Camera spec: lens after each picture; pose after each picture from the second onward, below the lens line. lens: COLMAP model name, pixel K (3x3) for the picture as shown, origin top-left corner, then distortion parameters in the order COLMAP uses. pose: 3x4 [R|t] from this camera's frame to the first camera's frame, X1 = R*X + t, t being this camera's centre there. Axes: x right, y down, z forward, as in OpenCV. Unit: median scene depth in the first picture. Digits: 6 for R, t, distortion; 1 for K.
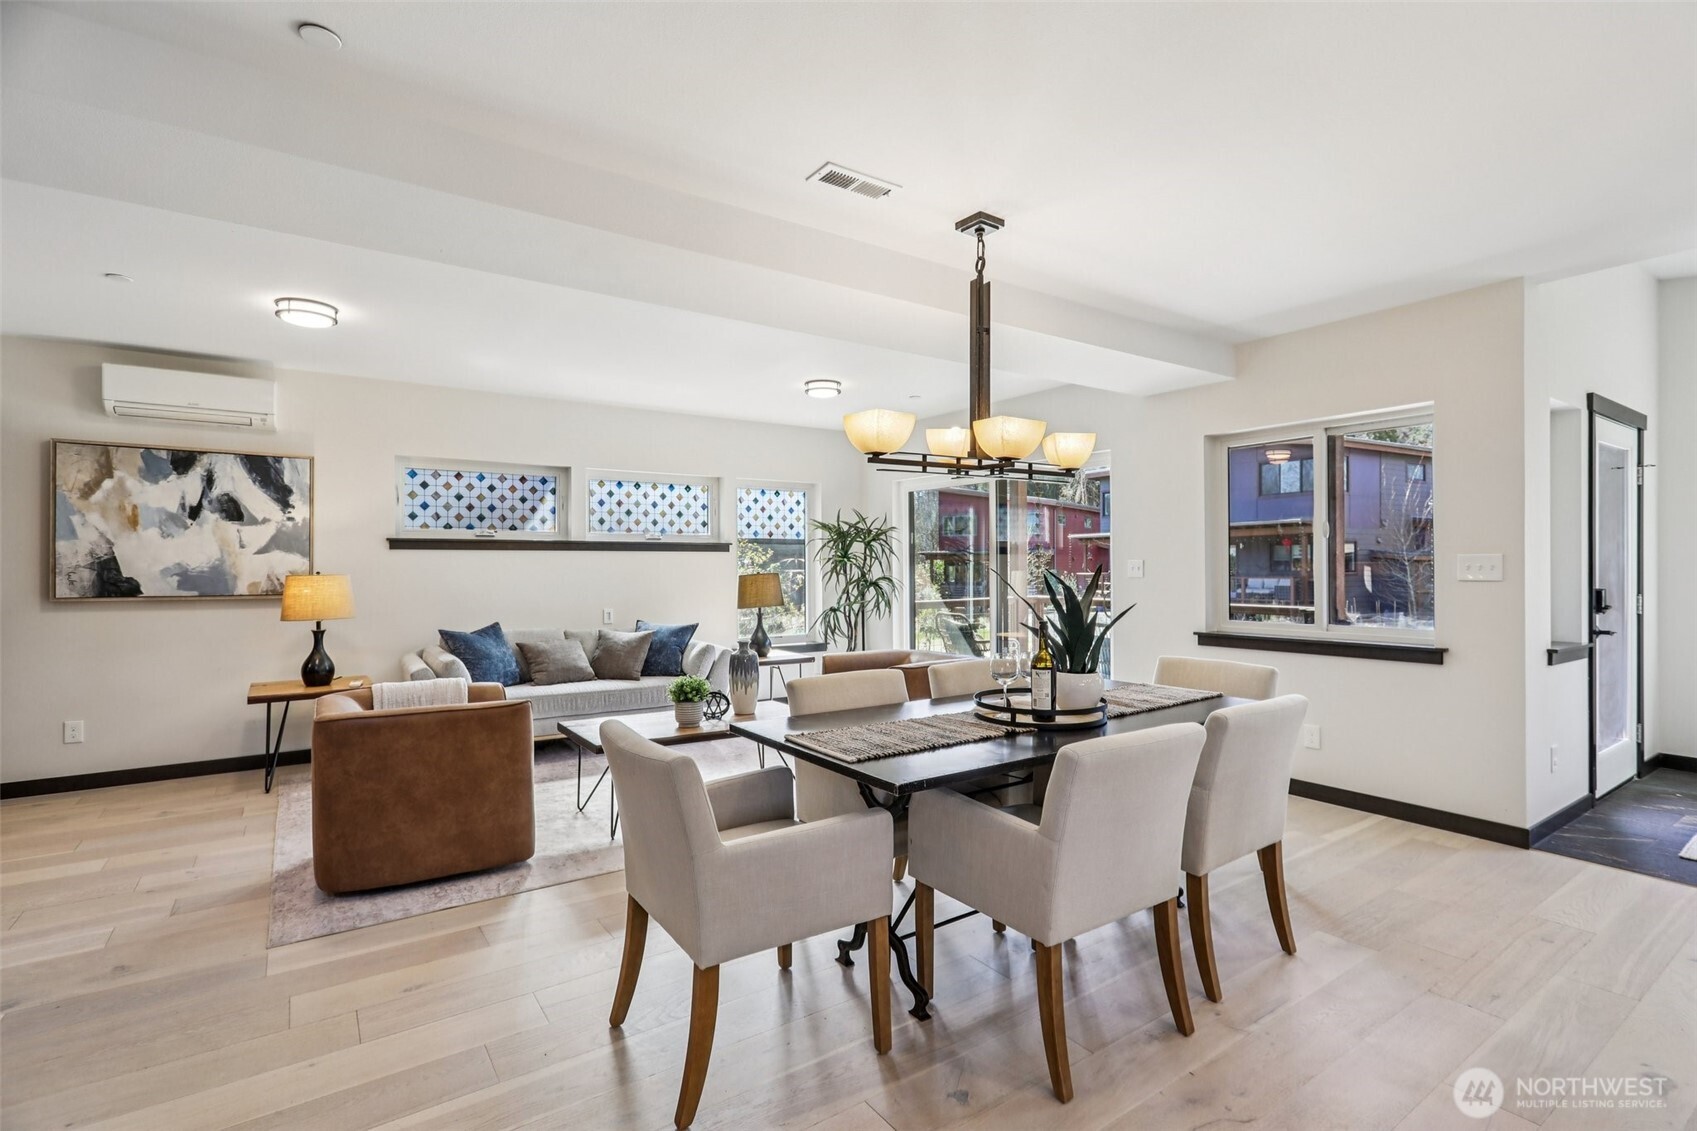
lens RADIAL K [[791.9, 0, 851.9], [0, 791.9, 561.5], [0, 0, 1]] dist [-0.005828, 0.000510]
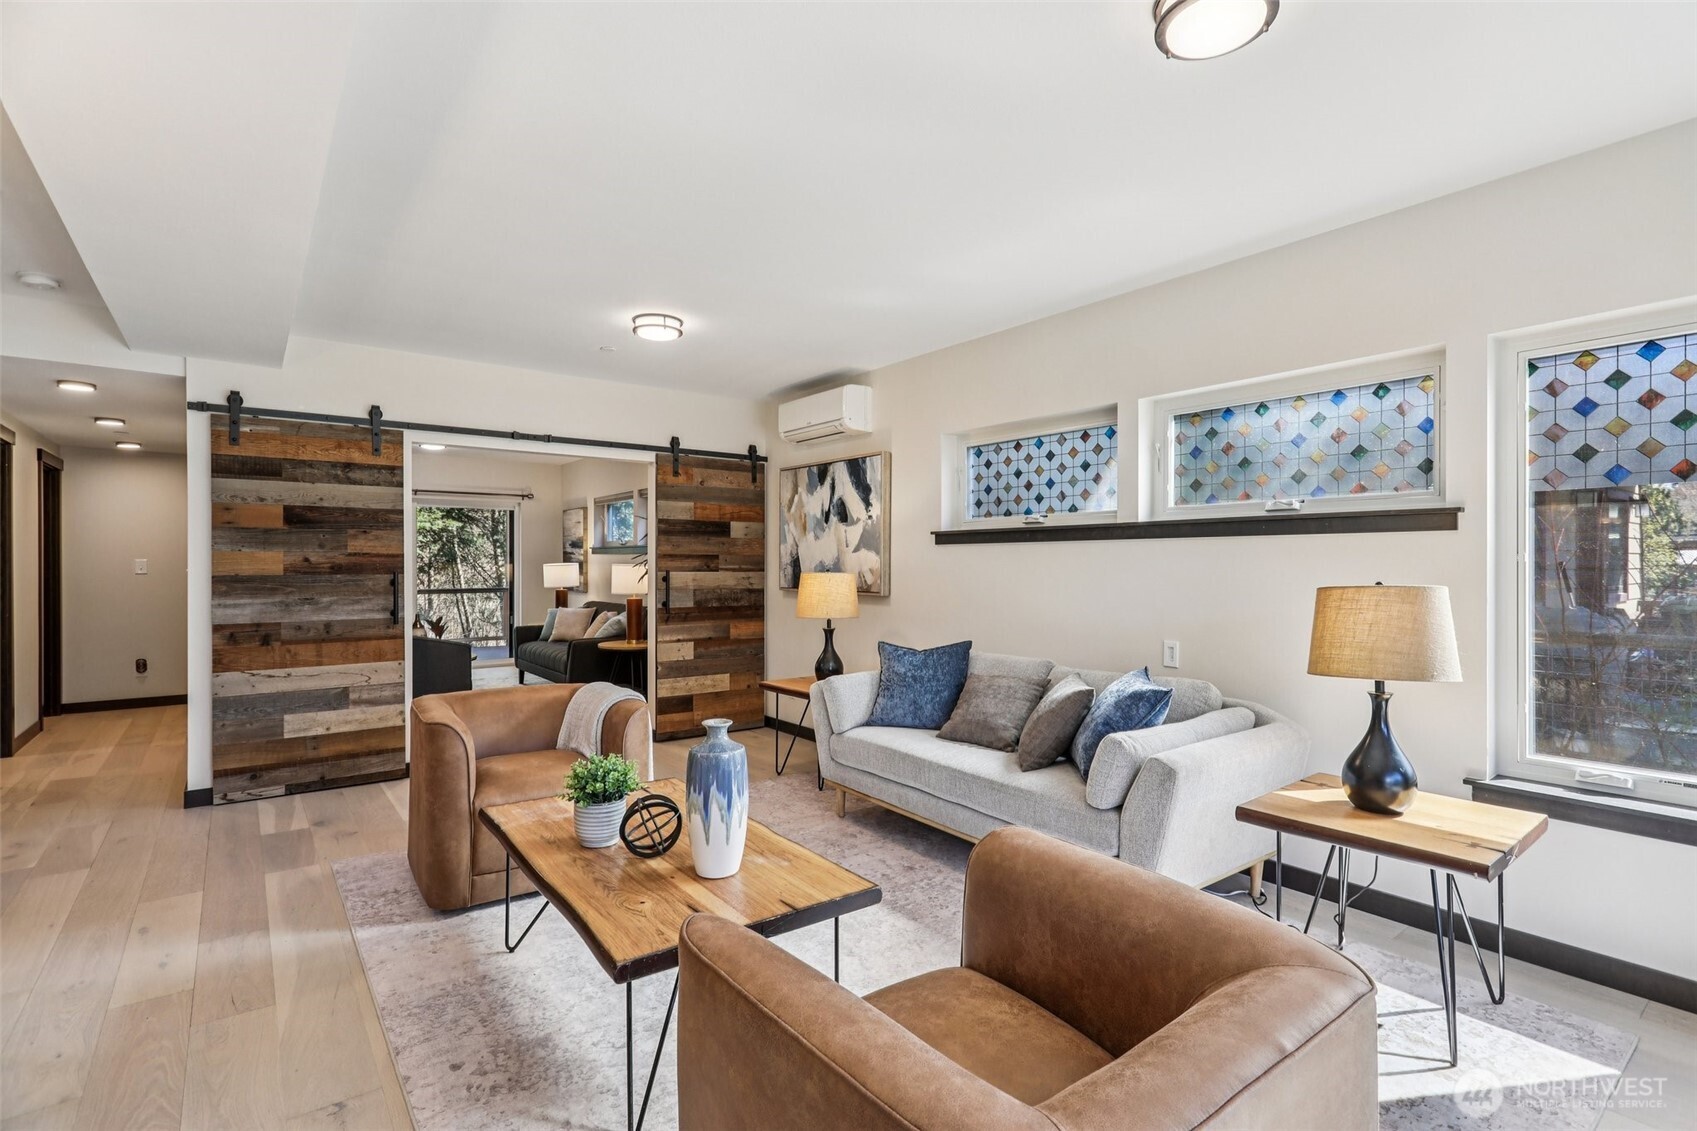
lens RADIAL K [[791.9, 0, 851.9], [0, 791.9, 561.5], [0, 0, 1]] dist [-0.005828, 0.000510]
pose [[0.047336, -0.000674, -0.998879, 0.311703], [0.005394, 0.999985, -0.000419, 0.003459], [0.998864, -0.005368, 0.047339, 0.958012]]
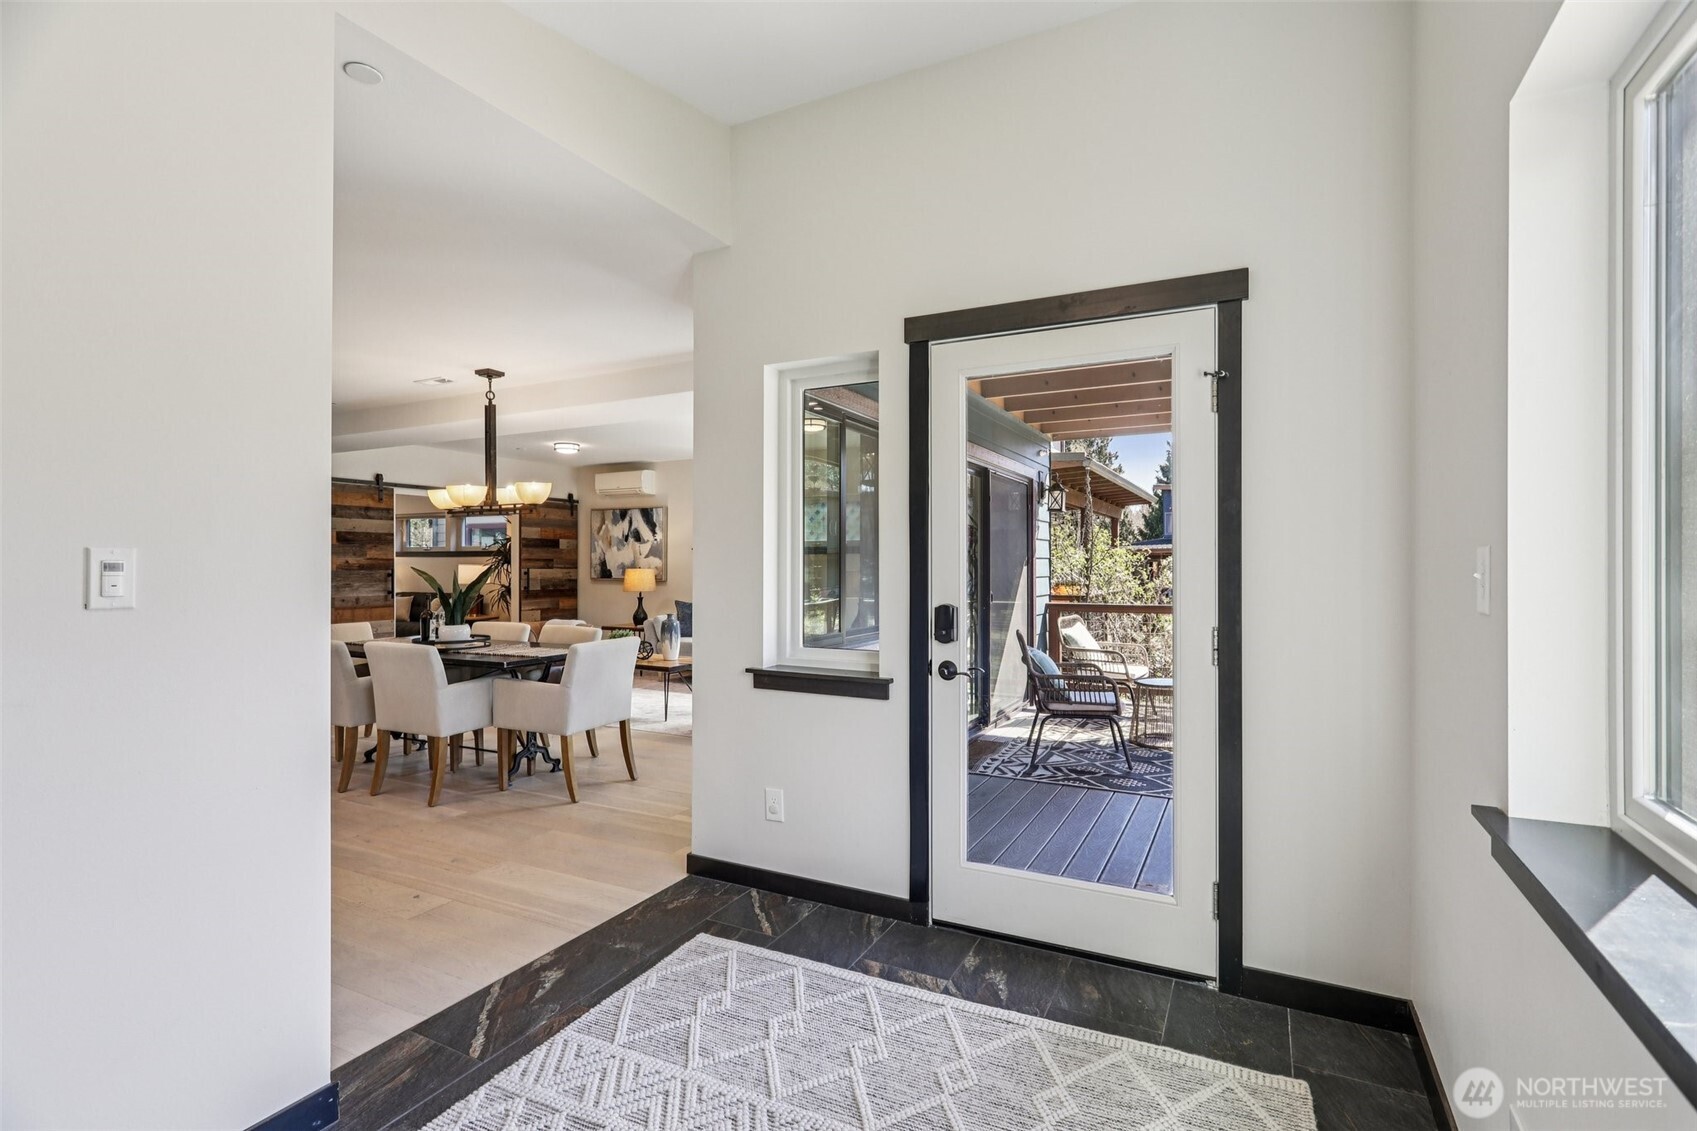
lens RADIAL K [[791.9, 0, 851.9], [0, 791.9, 561.5], [0, 0, 1]] dist [-0.005828, 0.000510]
pose [[0.470118, -0.000847, -0.882603, 1.262562], [0.004174, 0.999990, 0.001264, -0.001168], [0.882594, -0.004279, 0.470117, 0.529284]]
